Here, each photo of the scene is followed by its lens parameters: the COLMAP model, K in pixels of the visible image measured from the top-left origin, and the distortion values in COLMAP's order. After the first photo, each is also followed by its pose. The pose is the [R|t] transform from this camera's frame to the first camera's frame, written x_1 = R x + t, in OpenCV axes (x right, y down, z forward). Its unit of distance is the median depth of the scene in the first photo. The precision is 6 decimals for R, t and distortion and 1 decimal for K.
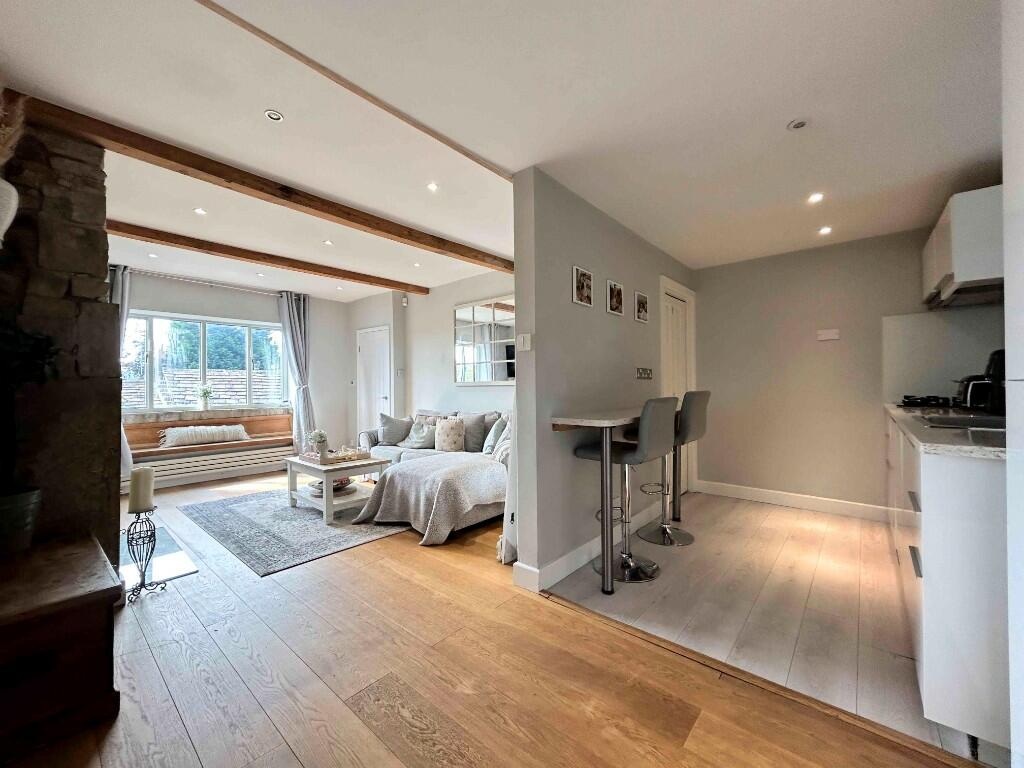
lens RADIAL K [[410.0, 0, 511.9], [0, 410.0, 385.7], [0, 0, 1]] dist [-0.002492, 0.000831]
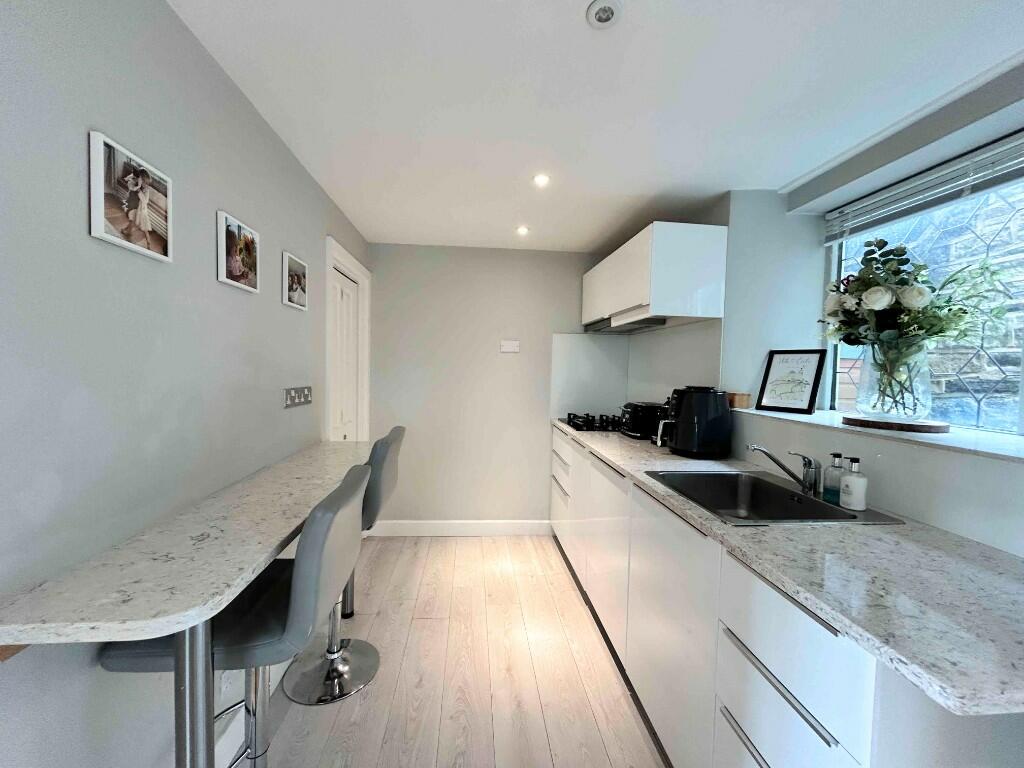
lens RADIAL K [[410.0, 0, 509.8], [0, 410.0, 380.5], [0, 0, 1]] dist [-0.002492, 0.000831]
pose [[0.694945, 0.001653, 0.719061, 0.137214], [-0.026626, 0.999371, 0.023435, -0.091729], [-0.718570, -0.035432, 0.694552, 0.464513]]
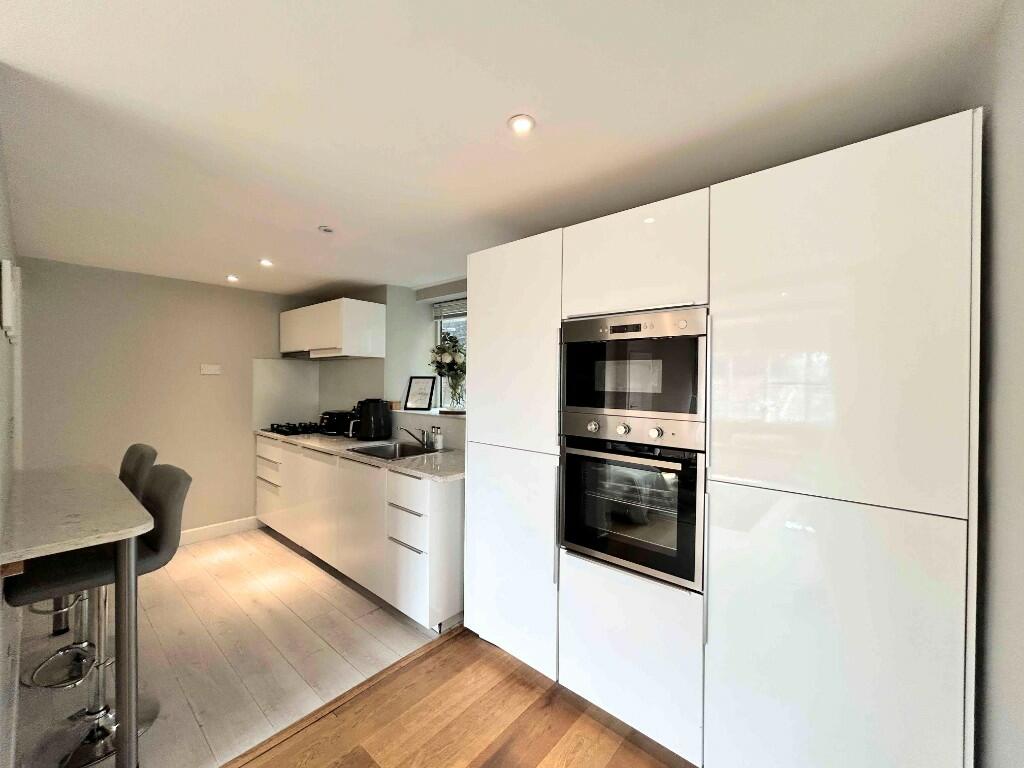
lens RADIAL K [[410.0, 0, 511.4], [0, 410.0, 385.1], [0, 0, 1]] dist [-0.002492, 0.000831]
pose [[0.000492, -0.002711, 0.999996, -0.363373], [-0.004179, 0.999988, 0.002713, -0.120335], [-0.999991, -0.004181, 0.000481, 0.303888]]
